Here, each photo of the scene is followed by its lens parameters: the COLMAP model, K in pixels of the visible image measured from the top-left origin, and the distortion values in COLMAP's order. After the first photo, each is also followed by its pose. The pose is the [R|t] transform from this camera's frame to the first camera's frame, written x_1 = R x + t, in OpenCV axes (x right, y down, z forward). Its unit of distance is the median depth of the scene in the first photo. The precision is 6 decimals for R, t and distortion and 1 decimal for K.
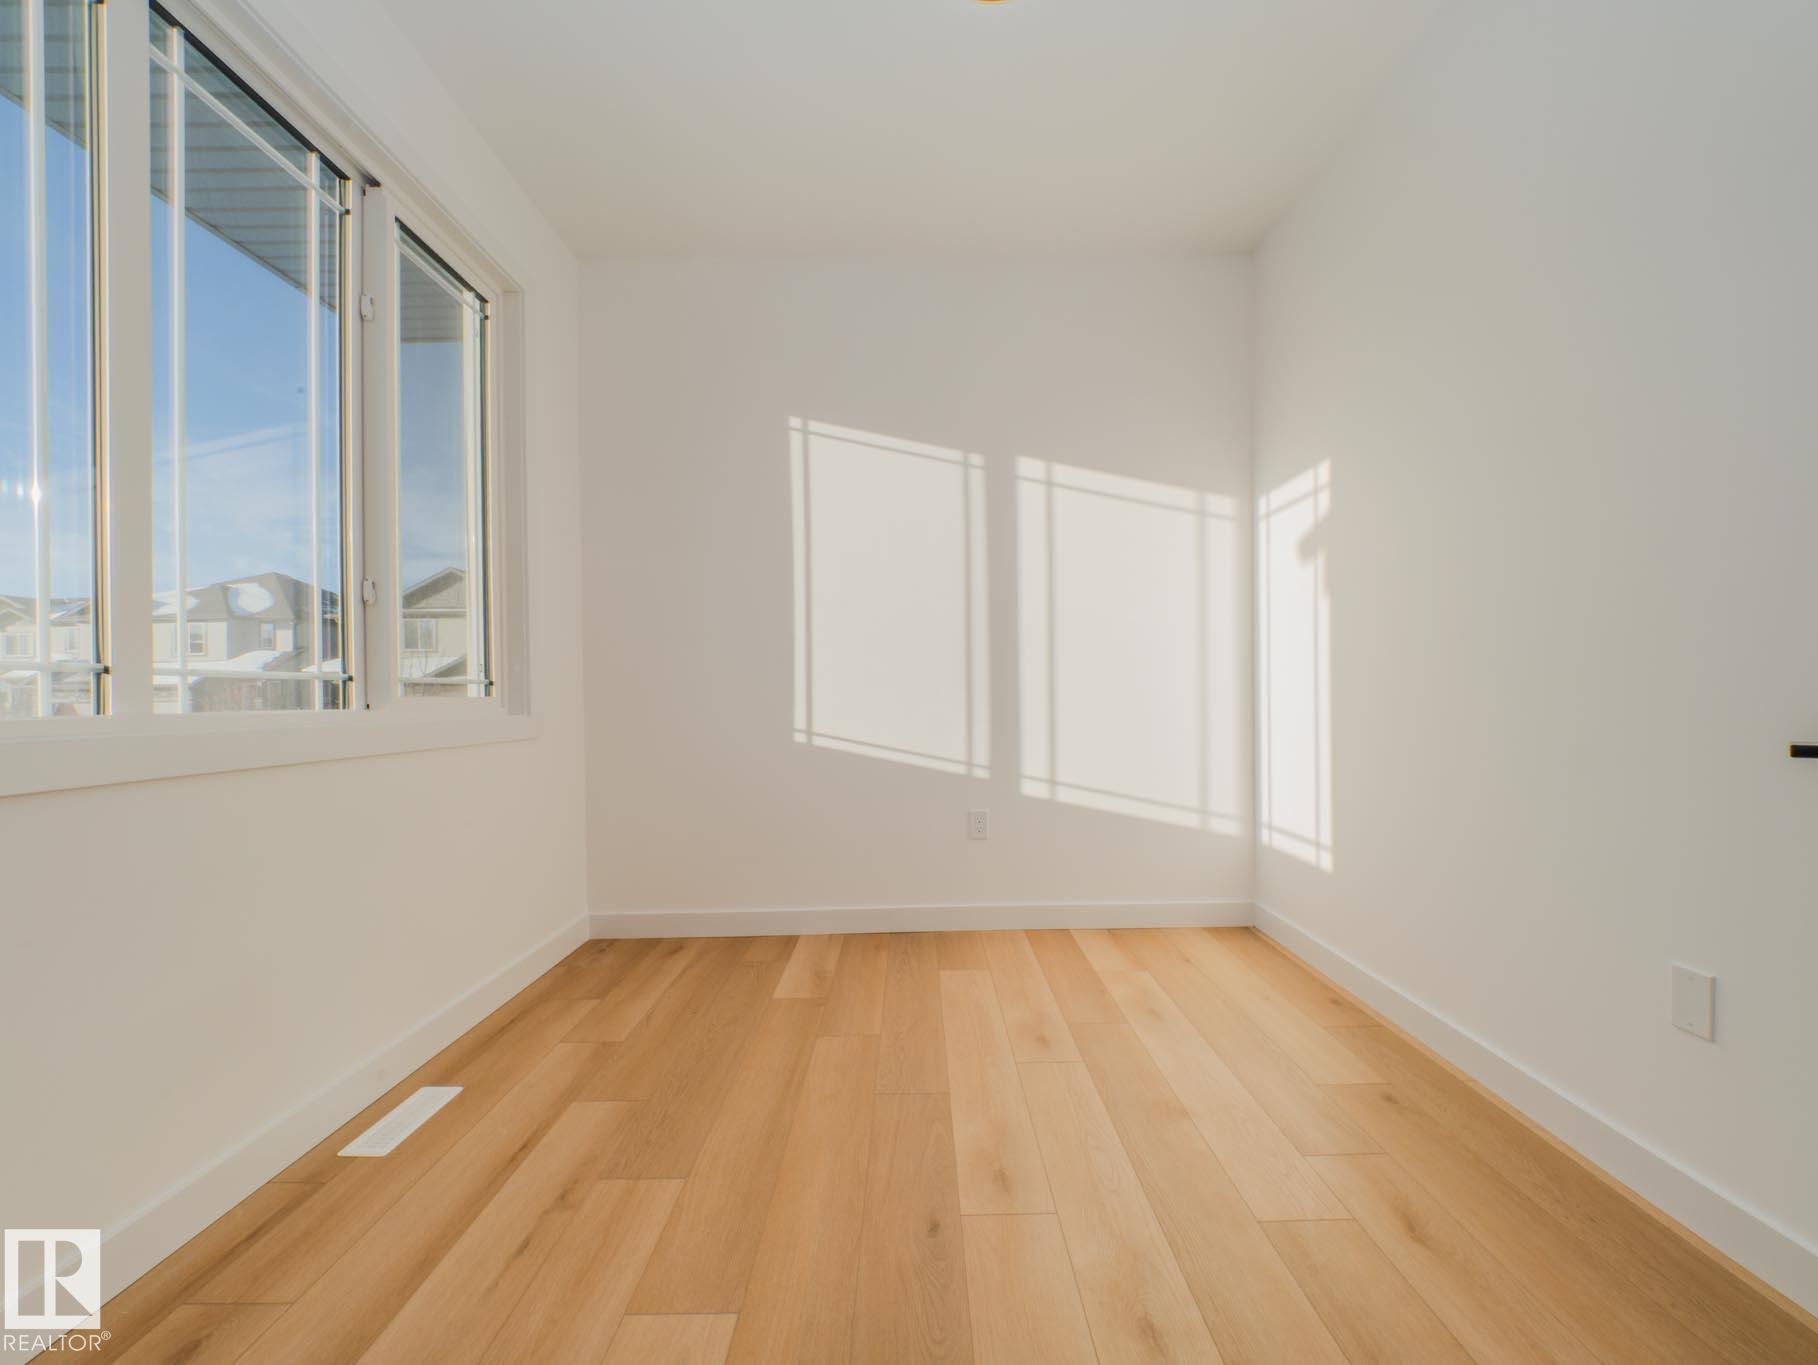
lens RADIAL K [[723.4, 0, 922.2], [0, 723.4, 688.8], [0, 0, 1]] dist [-0.007045, -0.000718]
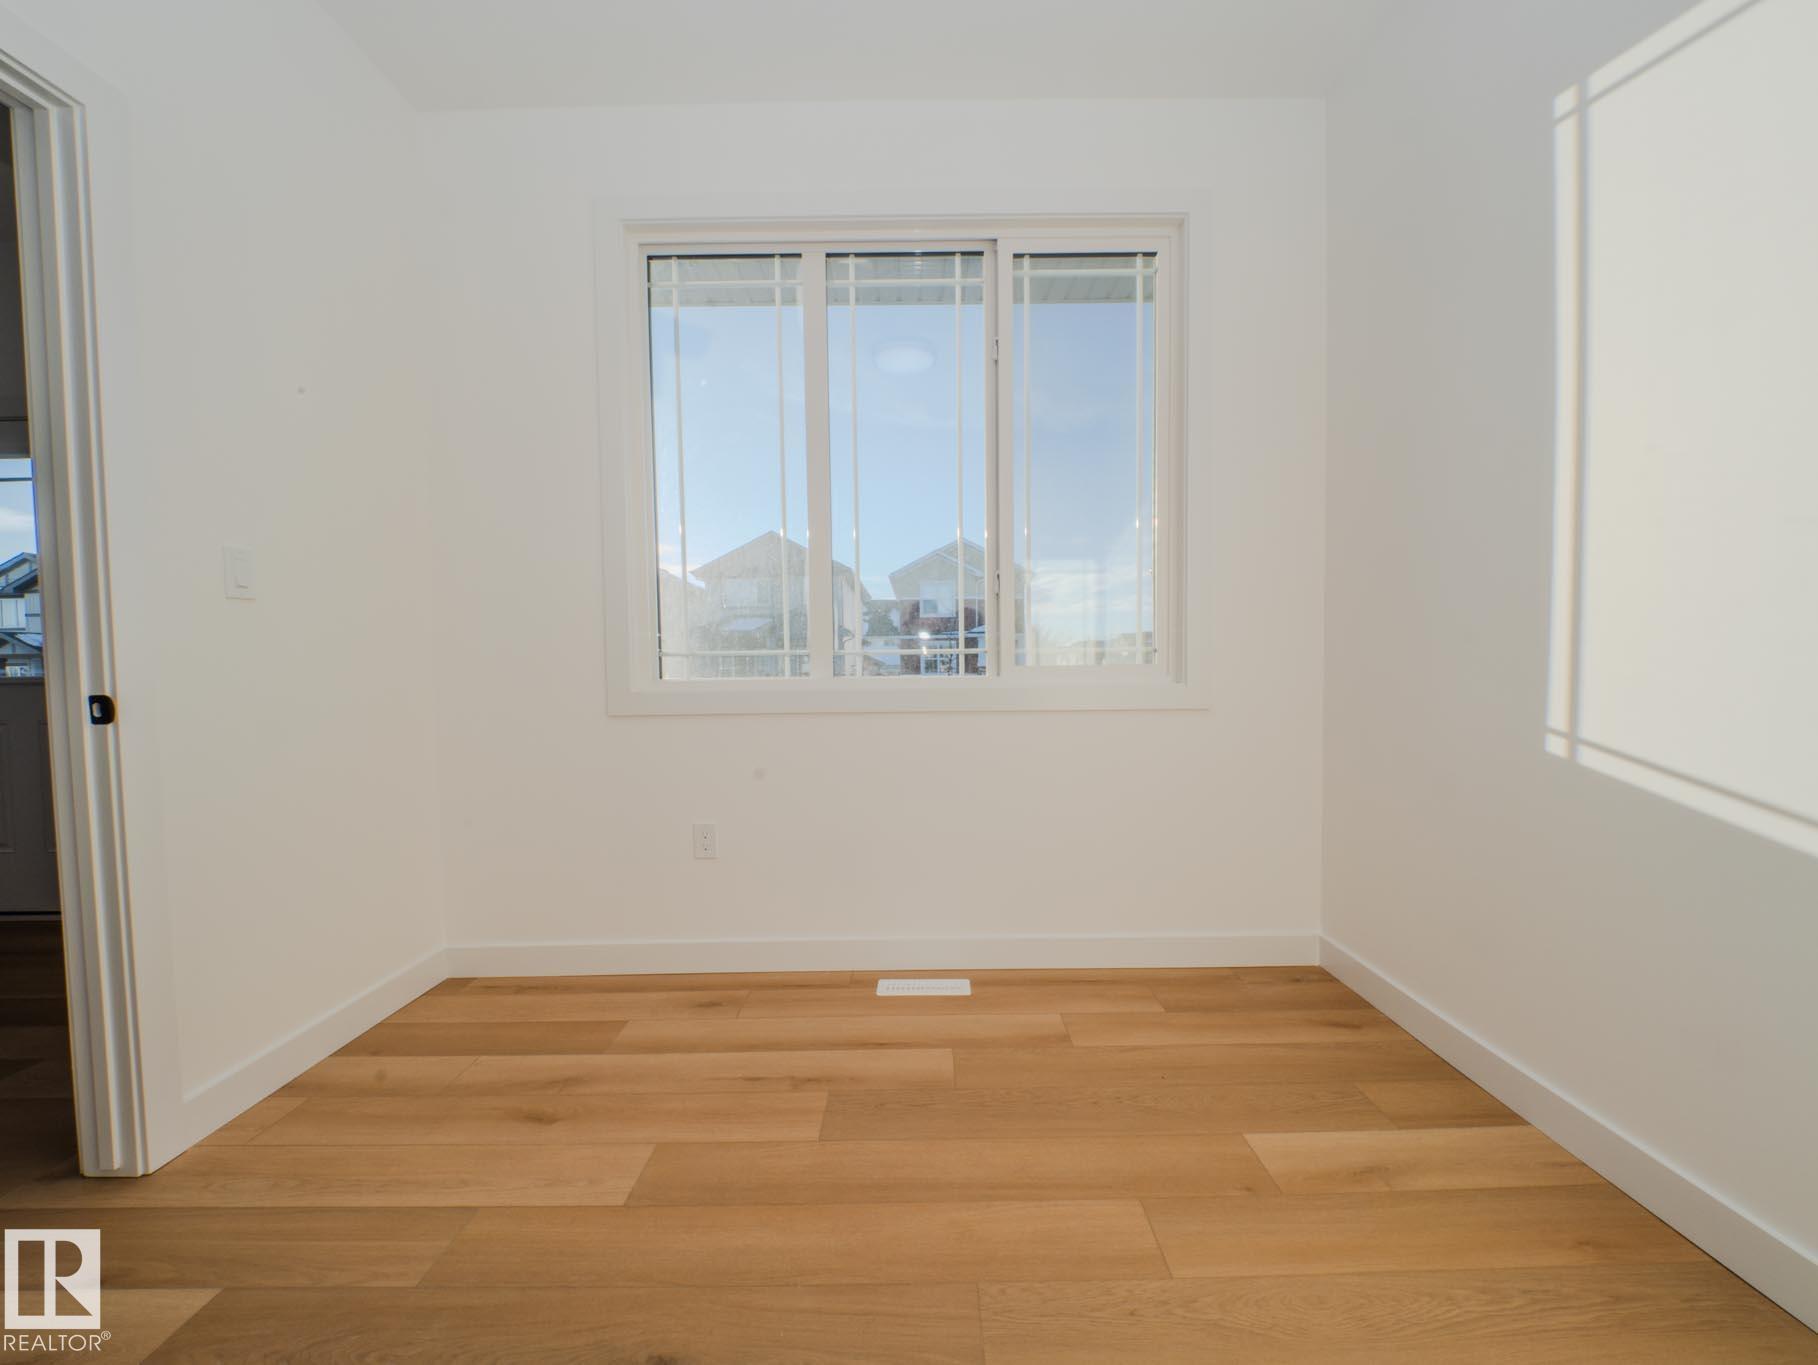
lens RADIAL K [[723.4, 0, 915.5], [0, 723.4, 695.5], [0, 0, 1]] dist [-0.007045, -0.000718]
pose [[0.006092, 0.046822, -0.998885, 0.404279], [0.019353, 0.998711, 0.046931, 0.000991], [0.999794, -0.019617, 0.005178, 0.691722]]
